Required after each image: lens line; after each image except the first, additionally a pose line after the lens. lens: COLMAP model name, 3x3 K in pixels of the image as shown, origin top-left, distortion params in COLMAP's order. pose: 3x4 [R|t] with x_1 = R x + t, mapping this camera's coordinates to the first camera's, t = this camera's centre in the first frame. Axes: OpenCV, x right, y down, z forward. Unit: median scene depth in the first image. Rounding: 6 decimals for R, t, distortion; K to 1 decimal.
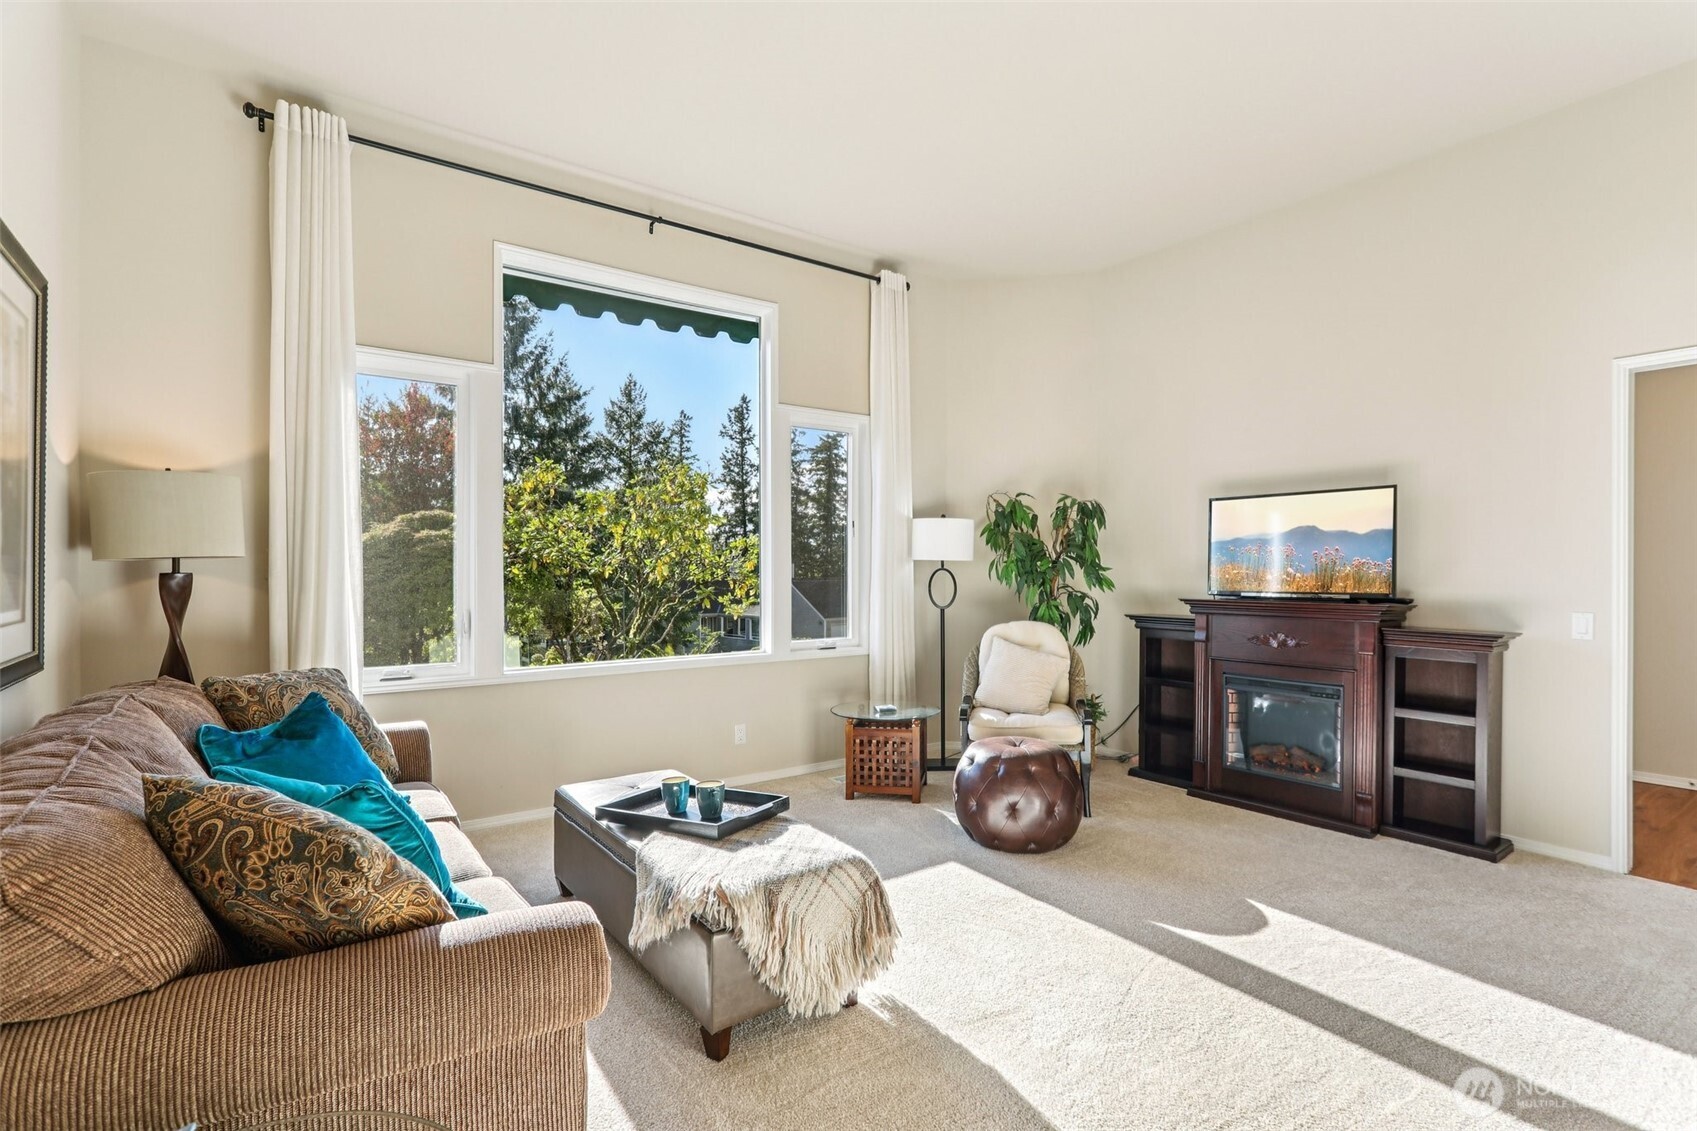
lens RADIAL K [[792.1, 0, 842.6], [0, 792.1, 569.3], [0, 0, 1]] dist [-0.002477, 0.000103]
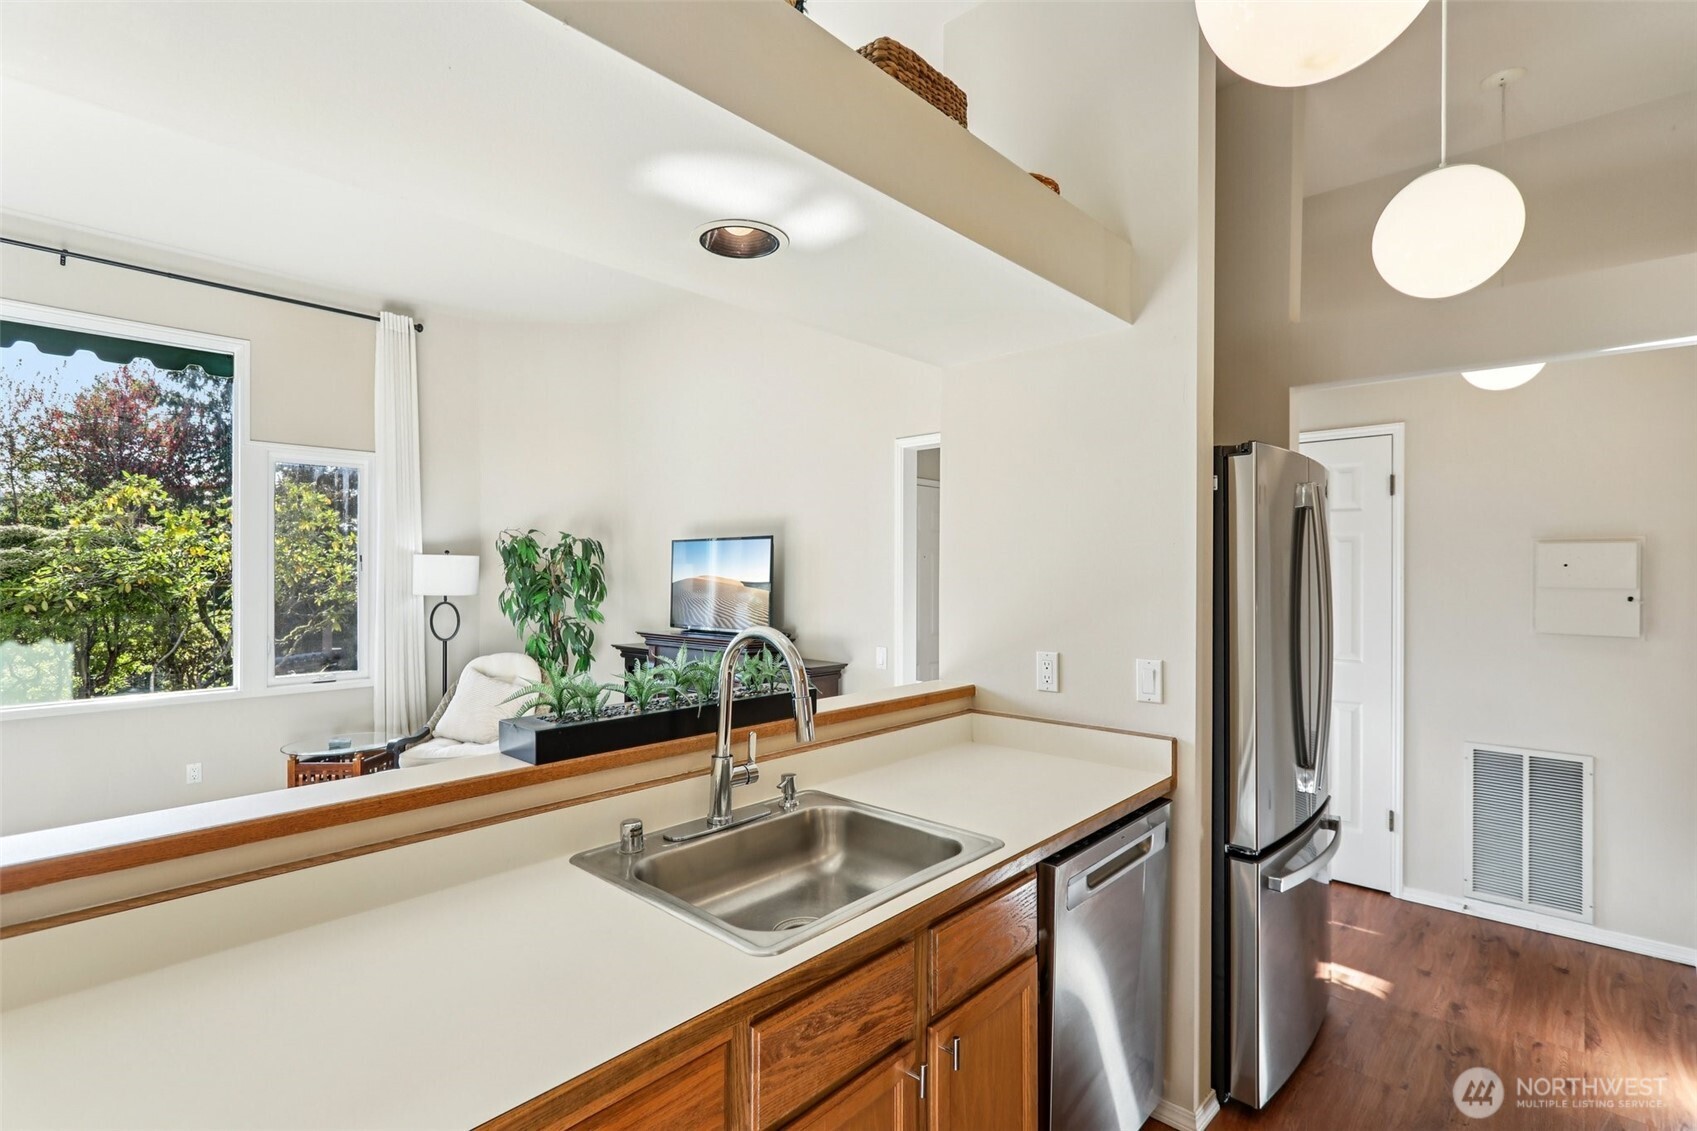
lens RADIAL K [[792.1, 0, 842.6], [0, 792.1, 569.3], [0, 0, 1]] dist [-0.002477, 0.000103]
pose [[0.980911, 0.000910, 0.194455, 0.489319], [-0.000338, 0.999996, -0.002977, -0.046410], [-0.194457, 0.002855, 0.980907, -0.135507]]
